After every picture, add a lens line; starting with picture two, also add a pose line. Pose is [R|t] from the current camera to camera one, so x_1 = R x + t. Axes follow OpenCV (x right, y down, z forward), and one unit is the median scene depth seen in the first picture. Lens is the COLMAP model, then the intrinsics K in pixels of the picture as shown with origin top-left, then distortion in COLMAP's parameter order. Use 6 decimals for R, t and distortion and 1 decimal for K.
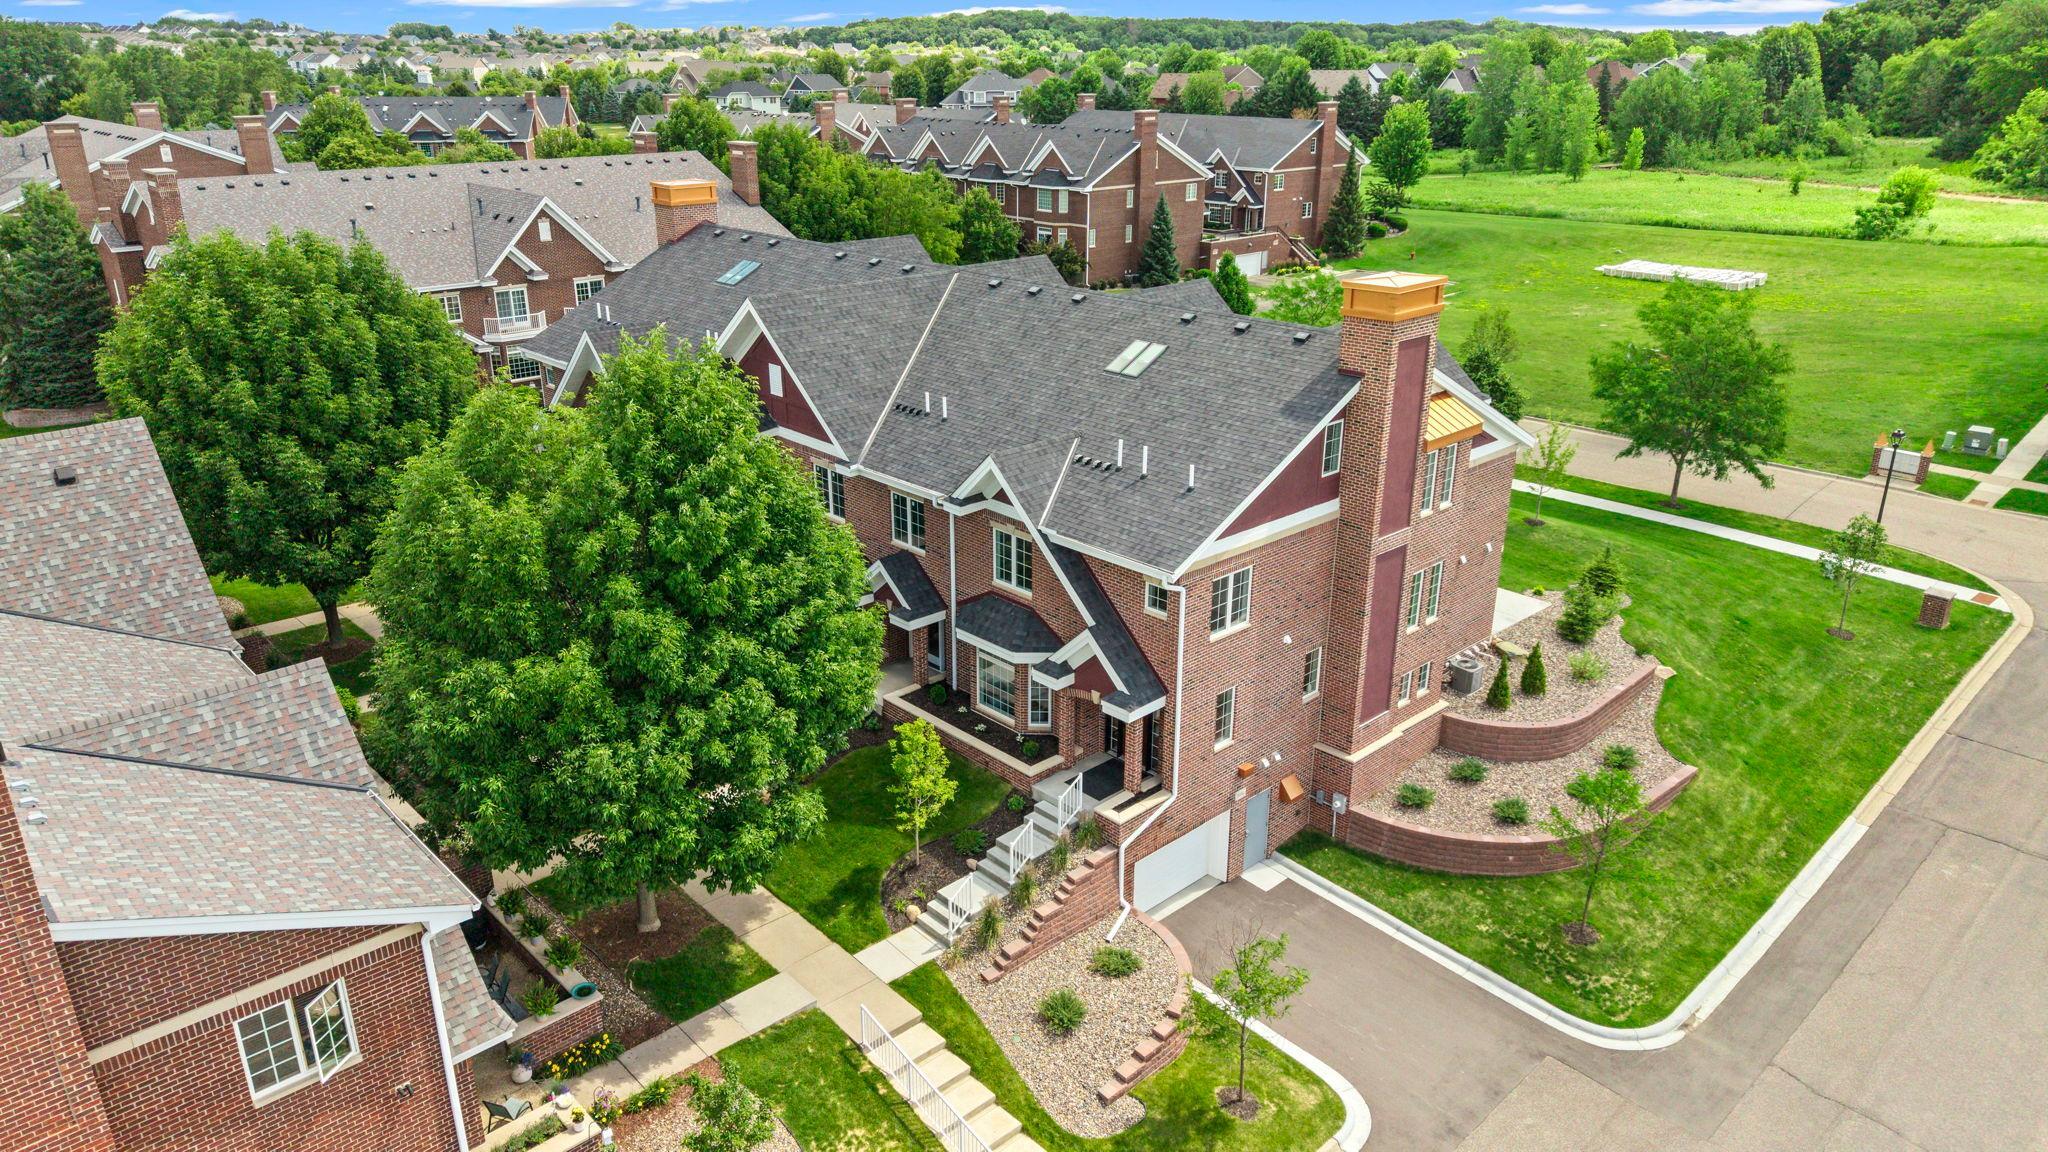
lens RADIAL K [[1357.1, 0, 1024.0], [0, 1357.1, 576.0], [0, 0, 1]] dist [0.038286, -0.041343]
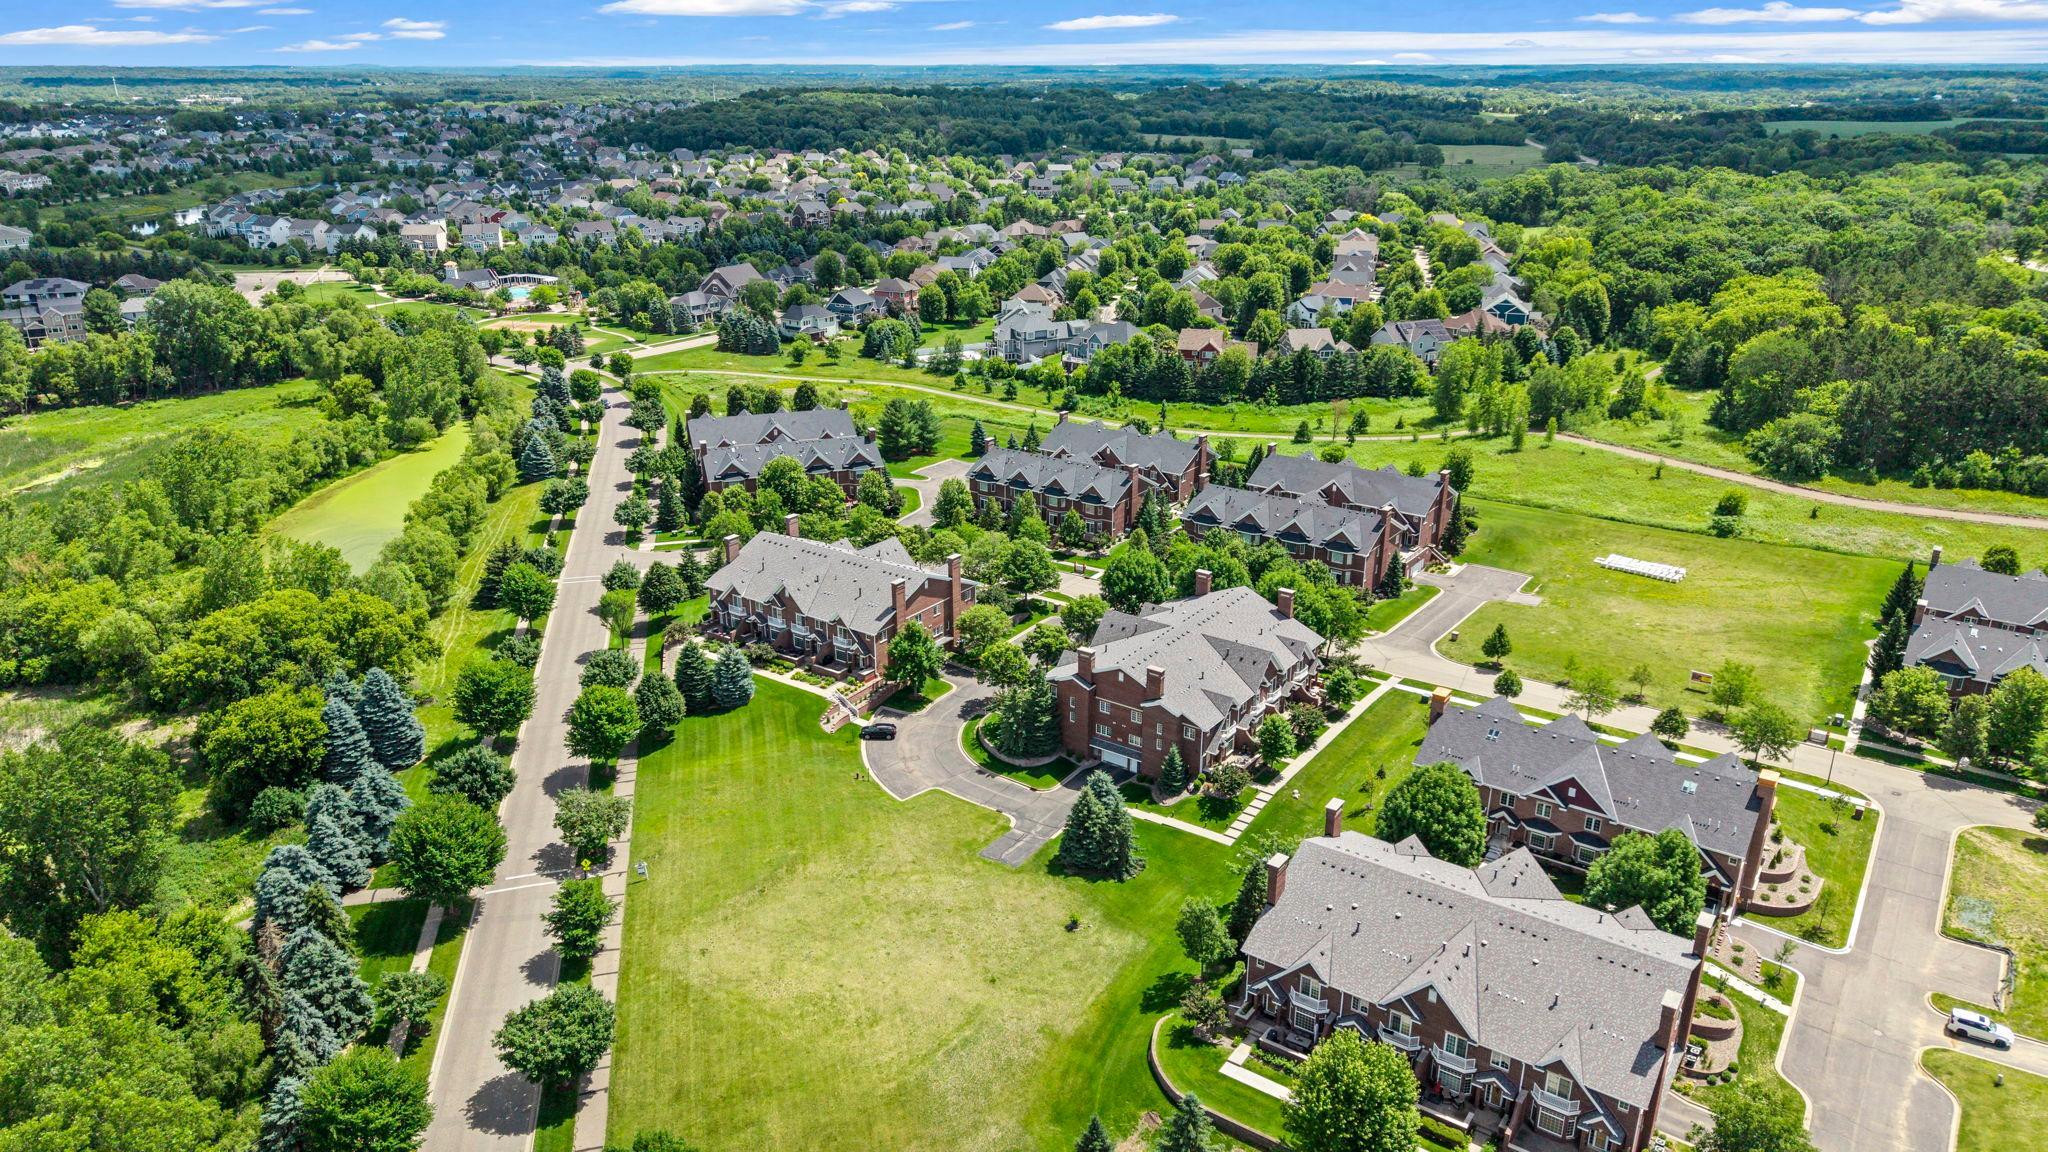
lens RADIAL K [[1362.1, 0, 1043.5], [0, 1362.1, 575.7], [0, 0, 1]] dist [0.121481, -0.127560]
pose [[0.977189, -0.067971, 0.201199, -1.588229], [0.070131, 0.997531, -0.003618, -0.566357], [-0.200456, 0.017646, 0.979544, -1.603108]]
